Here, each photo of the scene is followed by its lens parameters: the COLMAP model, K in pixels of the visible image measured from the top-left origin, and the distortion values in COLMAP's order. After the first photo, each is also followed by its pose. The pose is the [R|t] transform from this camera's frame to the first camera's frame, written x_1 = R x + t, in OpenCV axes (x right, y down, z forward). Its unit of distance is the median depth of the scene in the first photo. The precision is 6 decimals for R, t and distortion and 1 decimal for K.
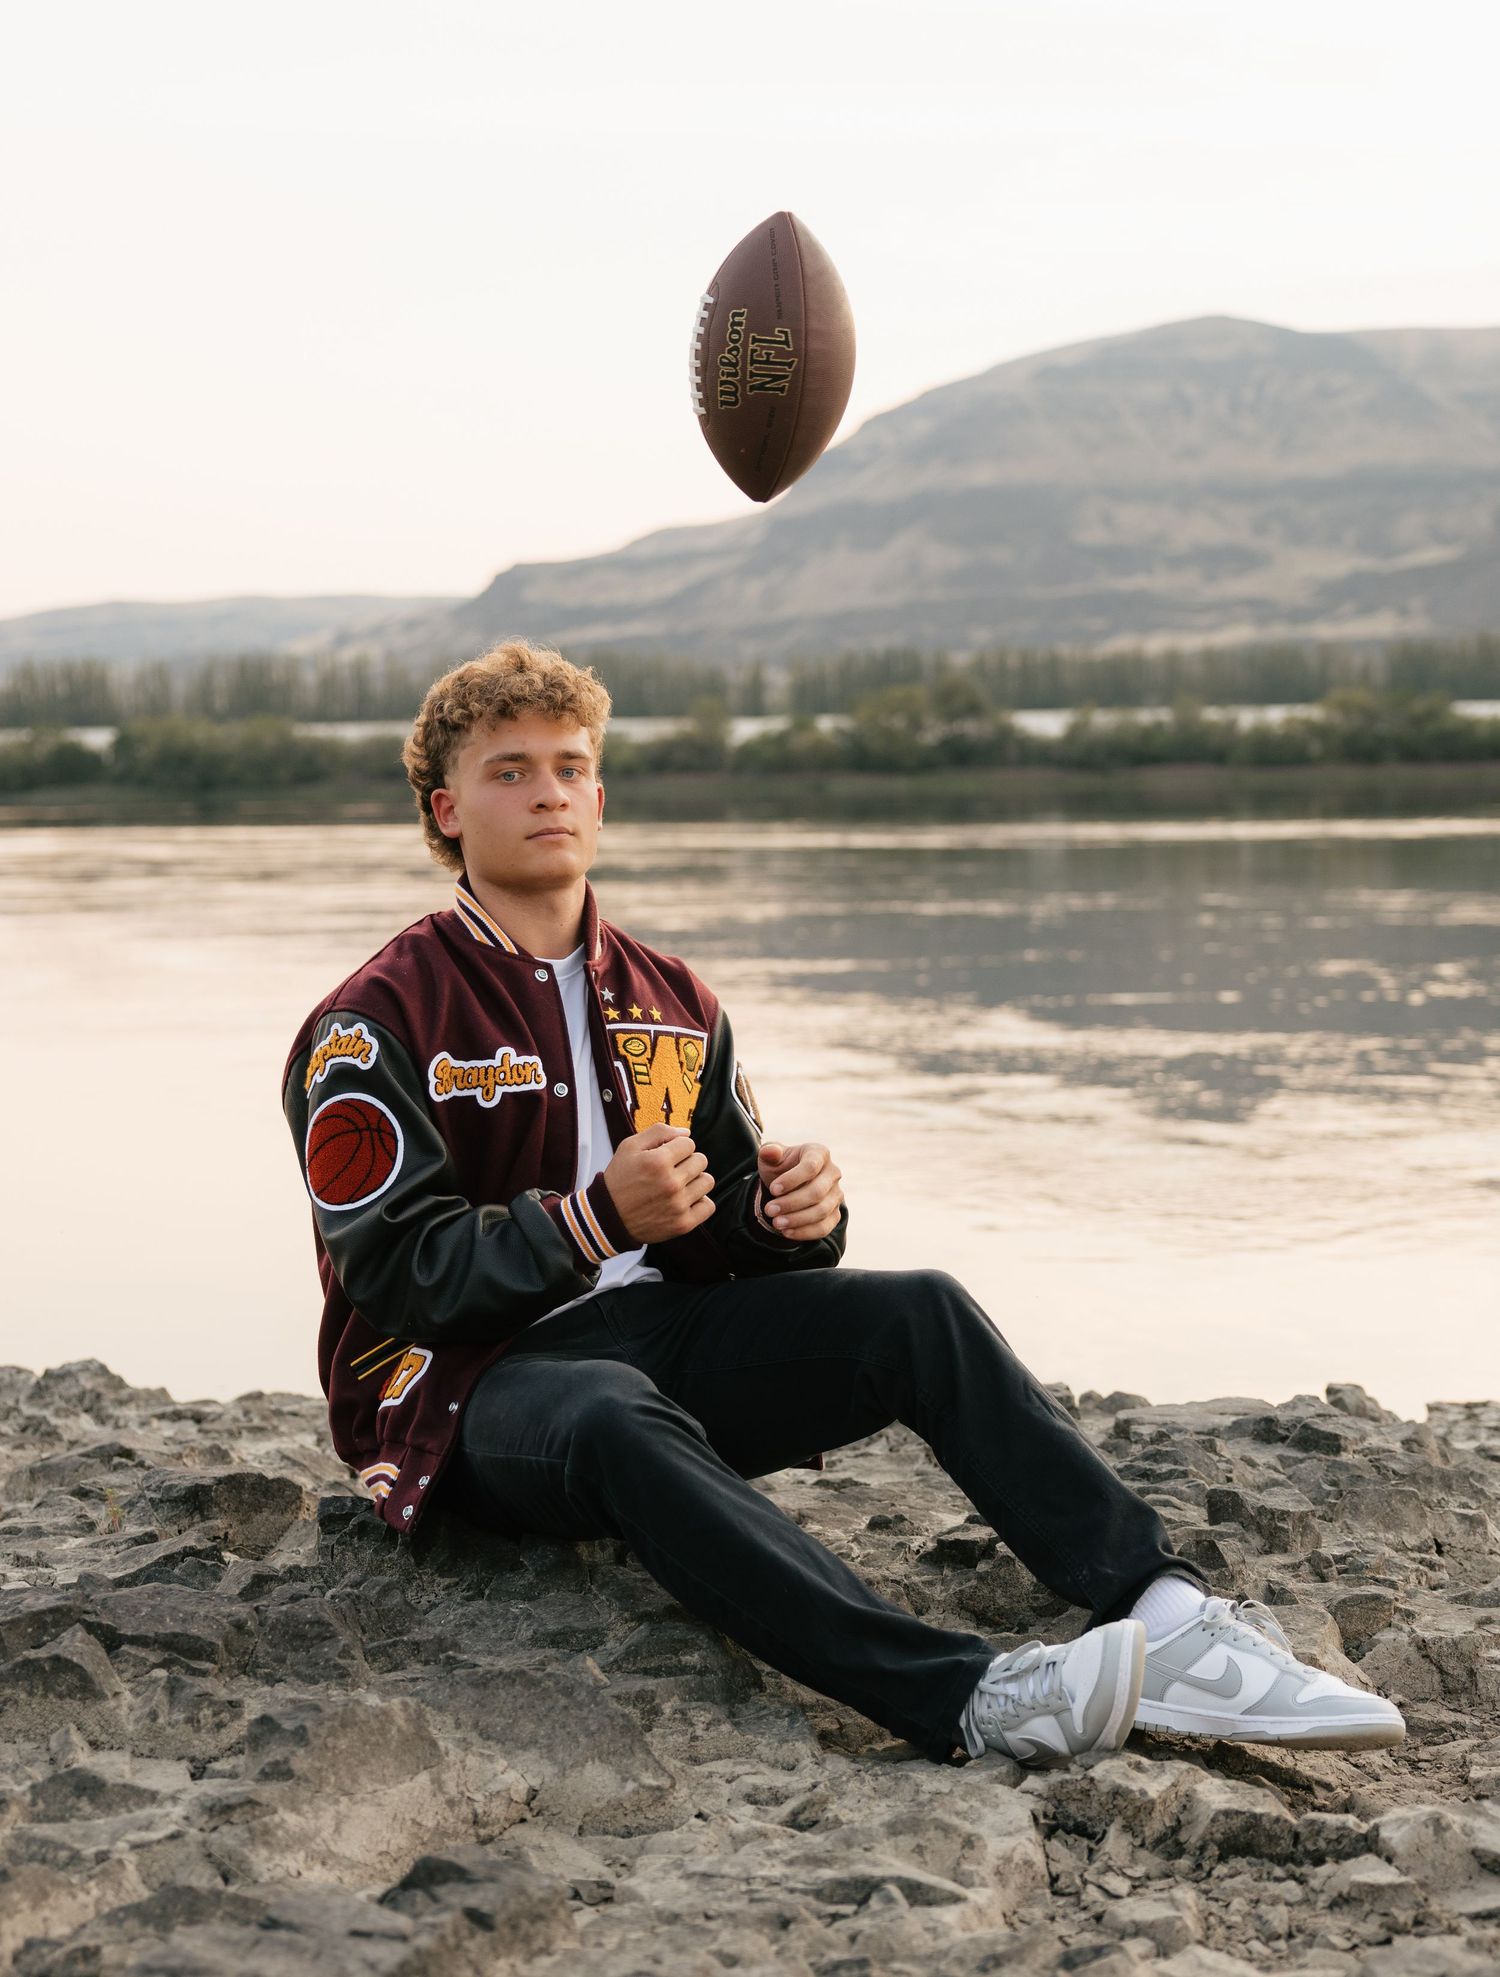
lens RADIAL K [[3143.6, 0, 750.0], [0, 3143.6, 988.5], [0, 0, 1]] dist [0.009838, 0.019727]
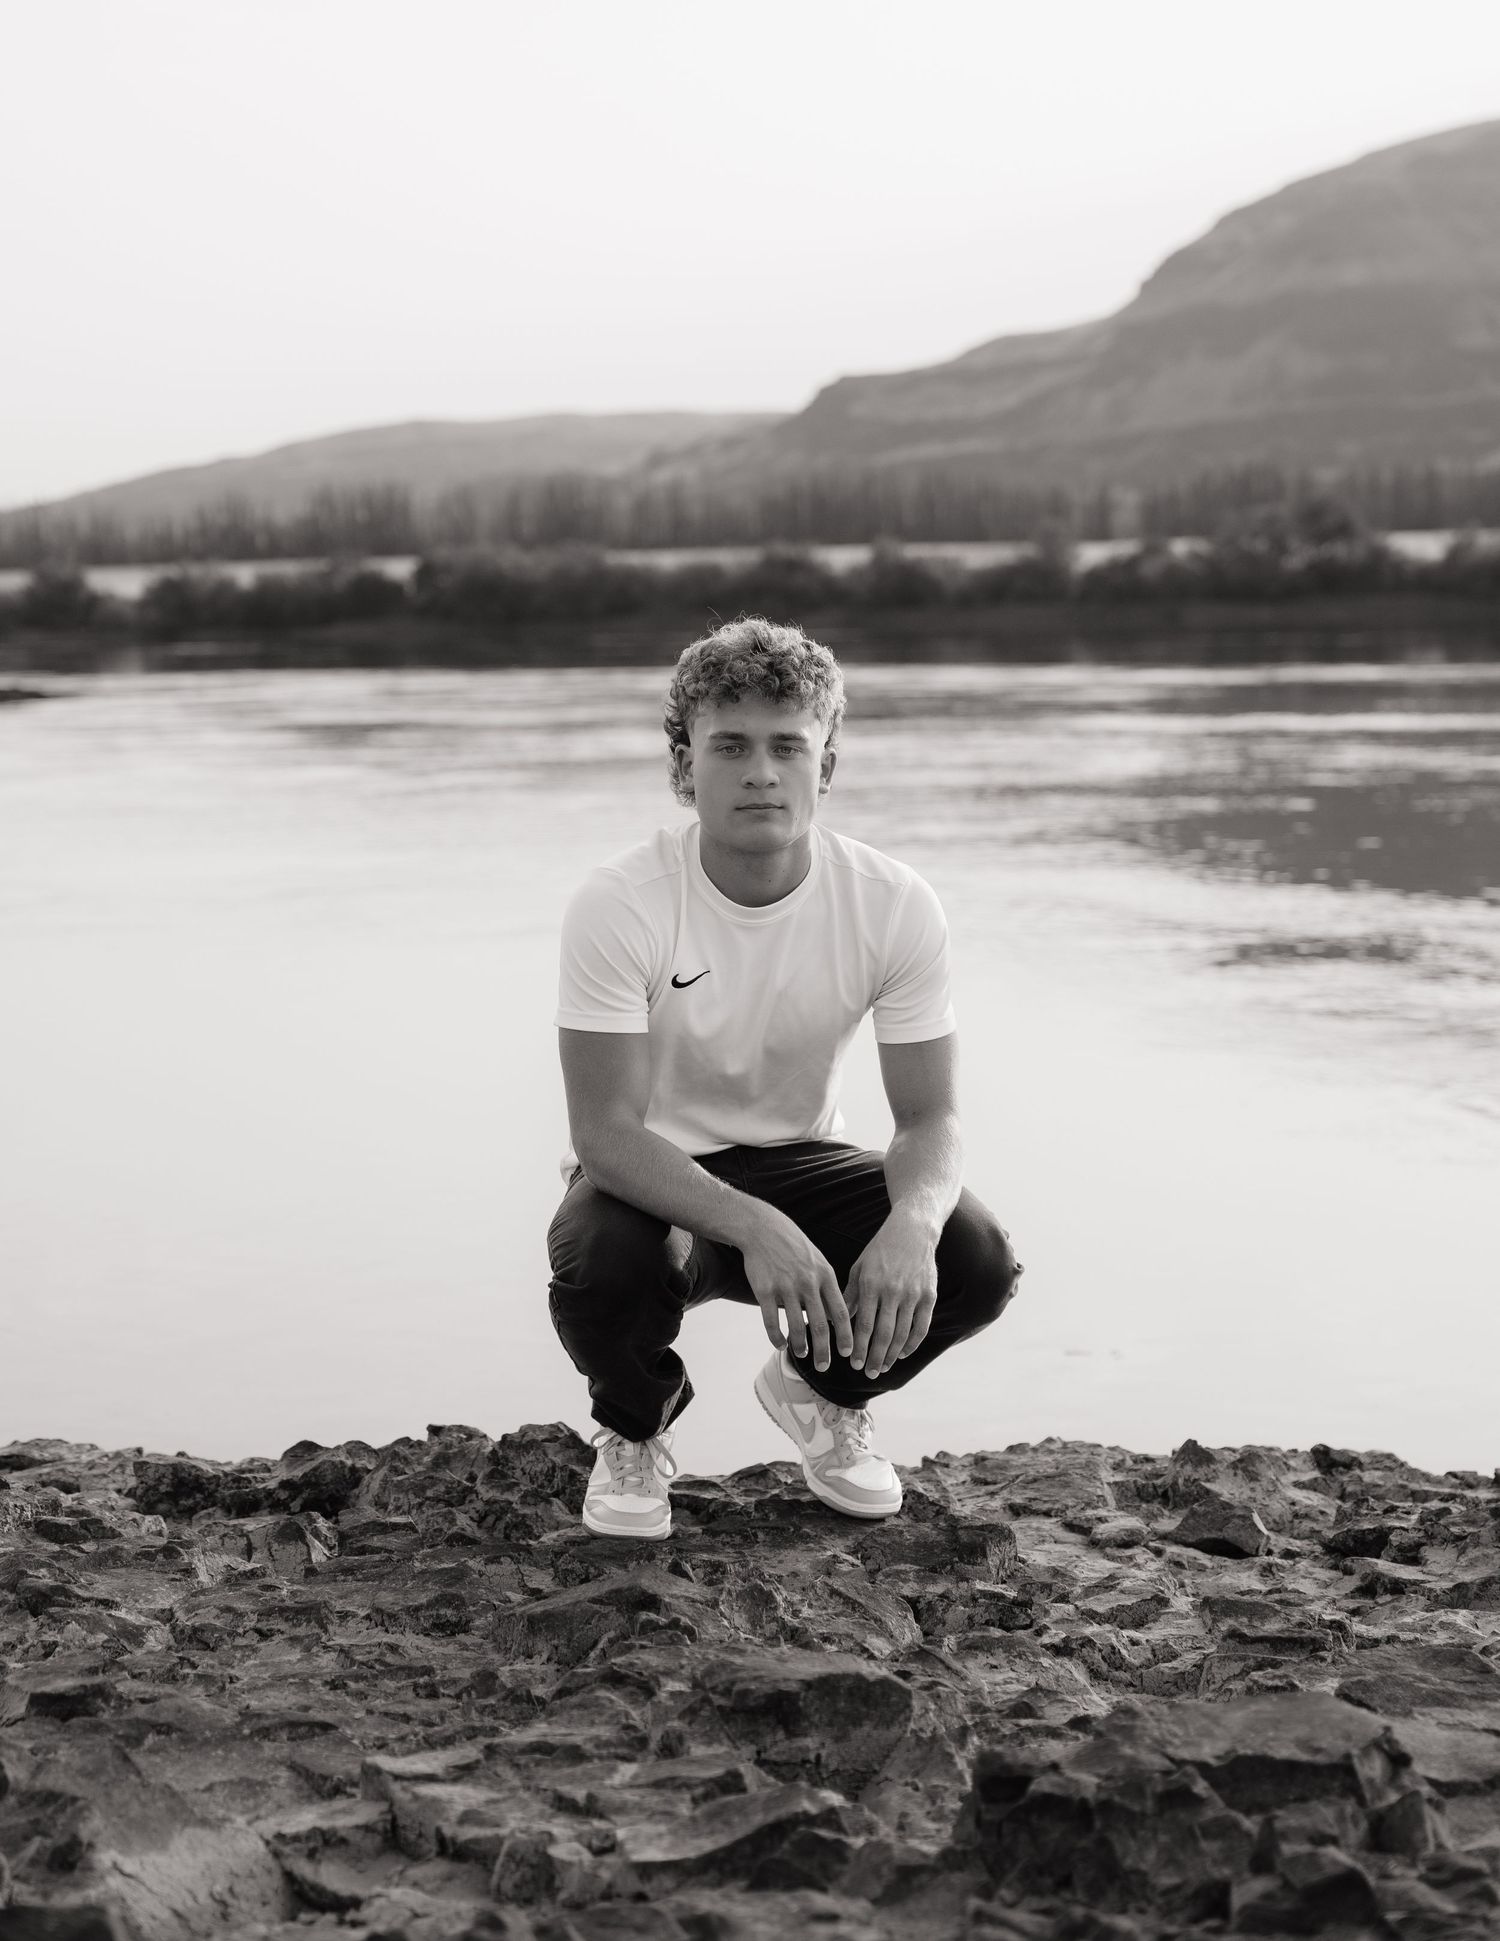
lens RADIAL K [[3389.5, 0, 756.2], [0, 3389.5, 789.8], [0, 0, 1]] dist [0.032316, -0.006670]
pose [[0.995183, 0.000686, -0.098027, -0.092817], [-0.001913, 0.999921, -0.012417, -0.045693], [0.098011, 0.012544, 0.995106, 0.164311]]
